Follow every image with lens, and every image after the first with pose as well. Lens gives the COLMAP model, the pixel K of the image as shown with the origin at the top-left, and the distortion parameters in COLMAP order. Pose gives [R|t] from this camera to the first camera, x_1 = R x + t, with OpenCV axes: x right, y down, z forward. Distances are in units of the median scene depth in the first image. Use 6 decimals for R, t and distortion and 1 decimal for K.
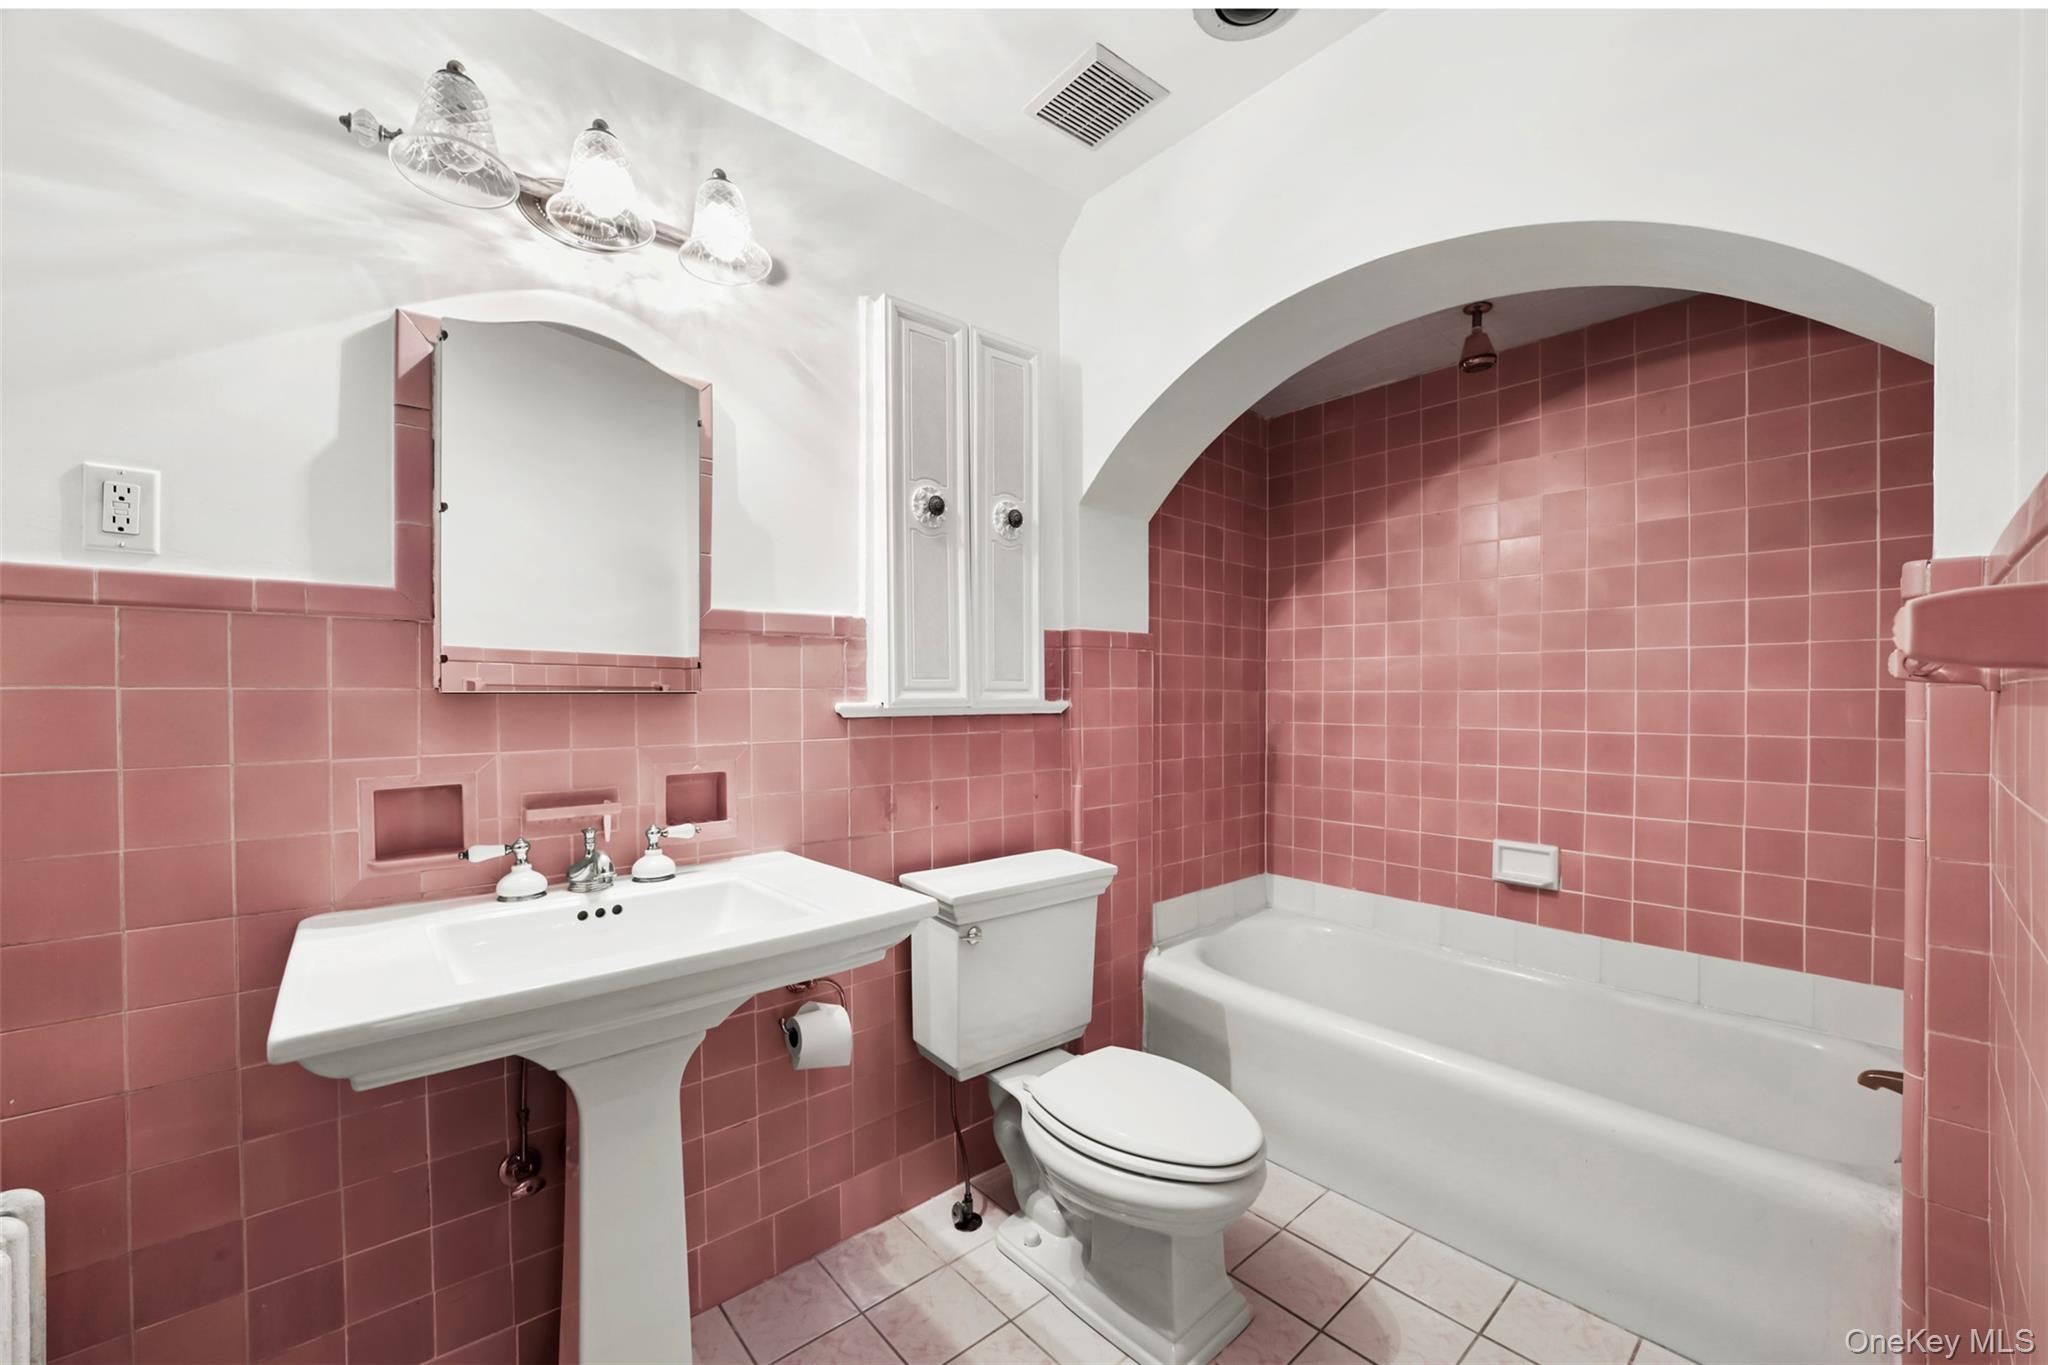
lens RADIAL K [[798.6, 0, 1031.5], [0, 798.6, 687.0], [0, 0, 1]] dist [-0.043507, 0.009960]
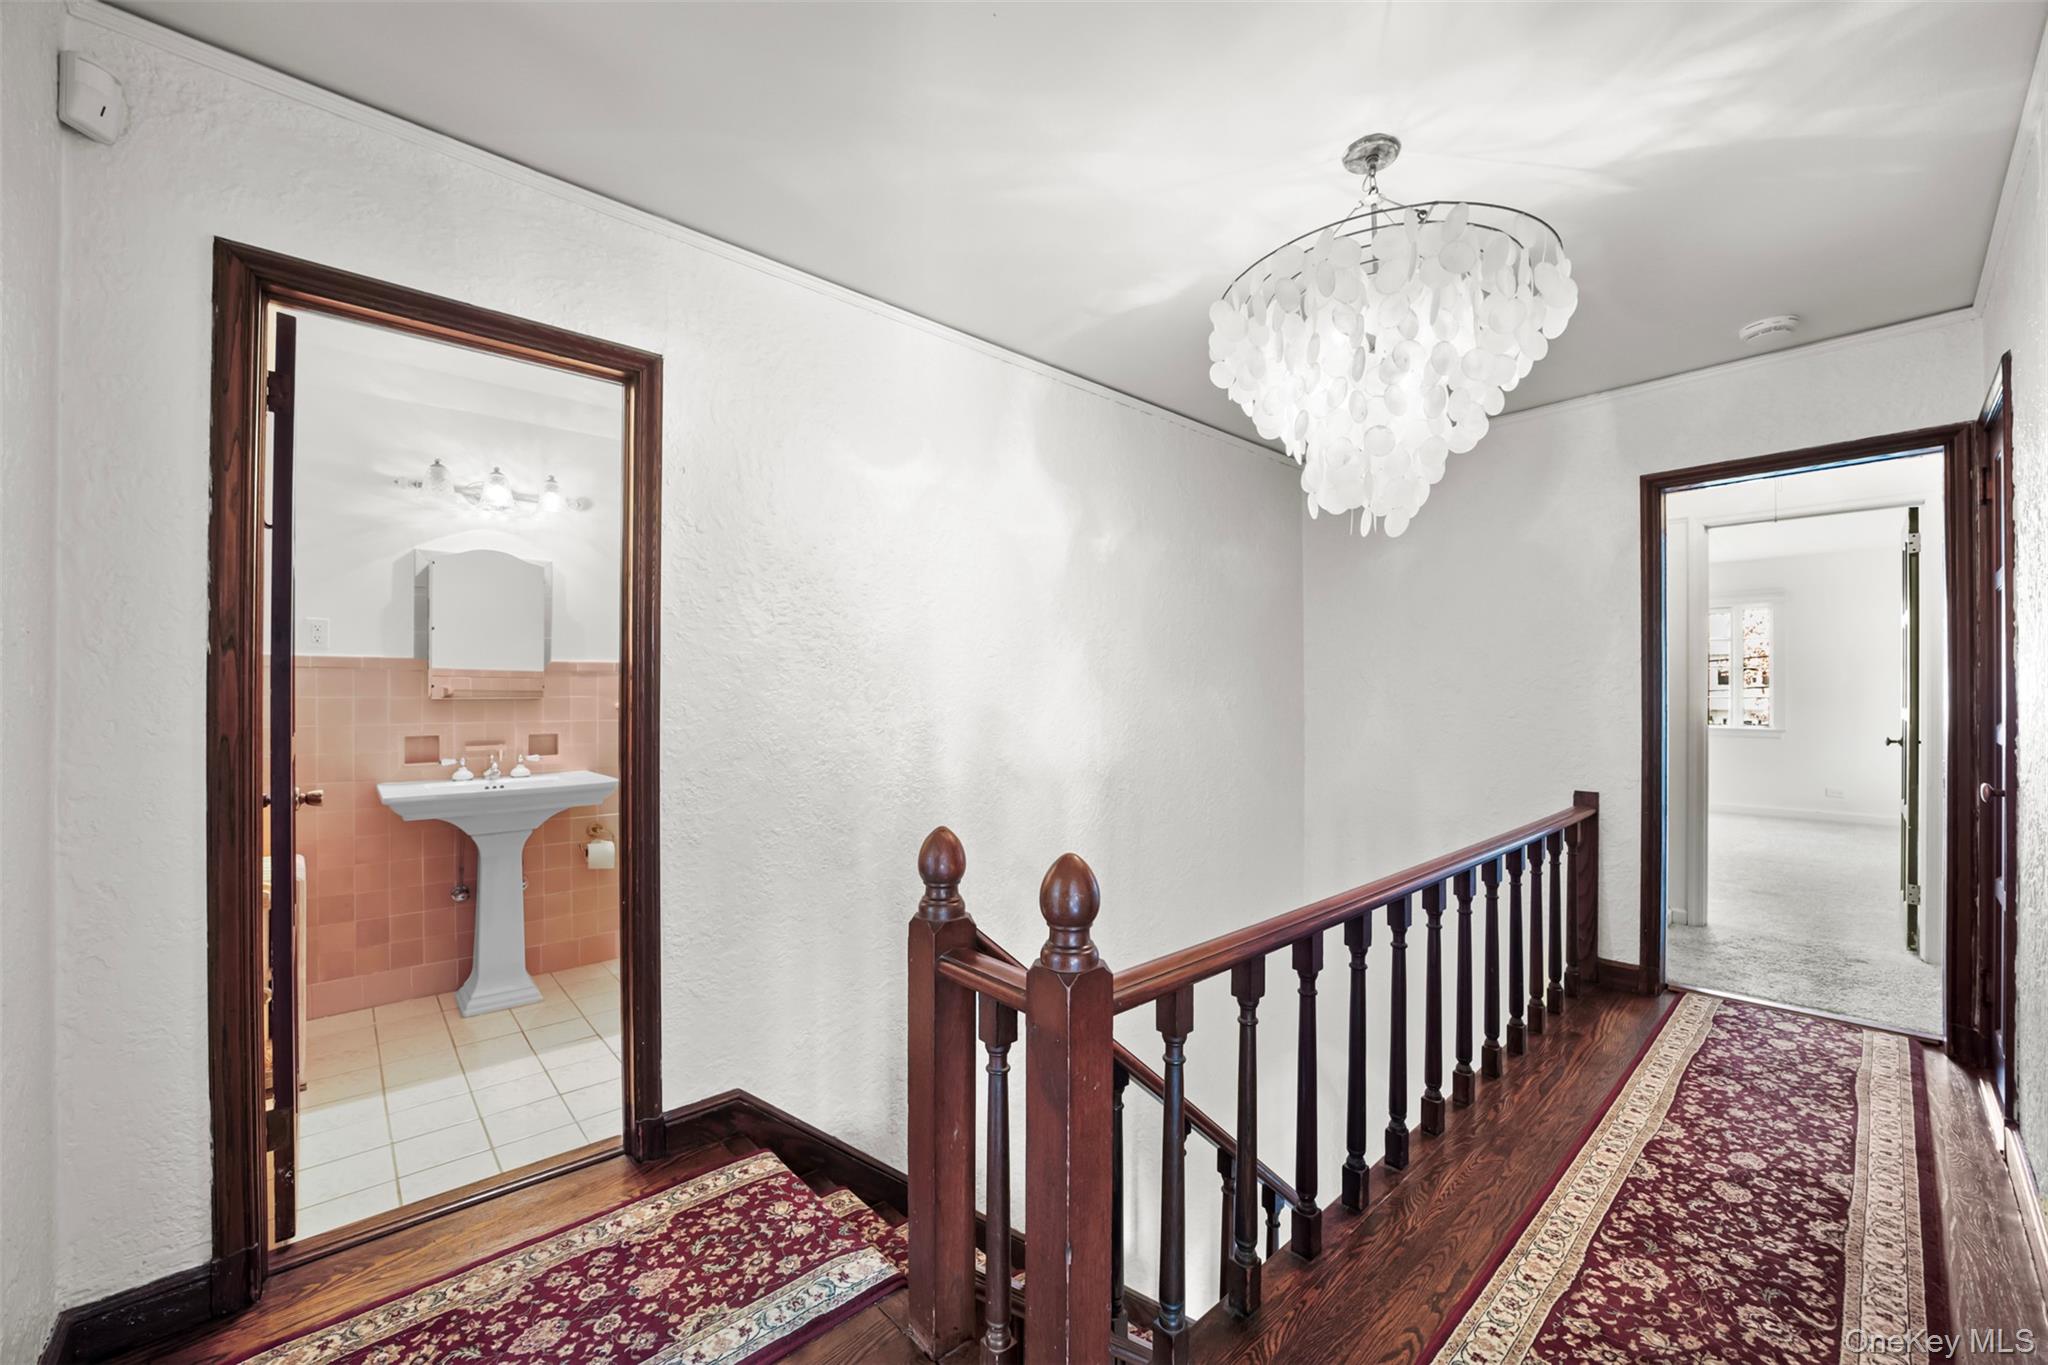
lens RADIAL K [[798.6, 0, 1031.5], [0, 798.6, 687.0], [0, 0, 1]] dist [-0.043507, 0.009960]
pose [[0.999829, 0.012603, 0.013511, 1.100144], [-0.012666, 0.999910, 0.004533, -0.062809], [-0.013452, -0.004703, 0.999898, -1.482528]]
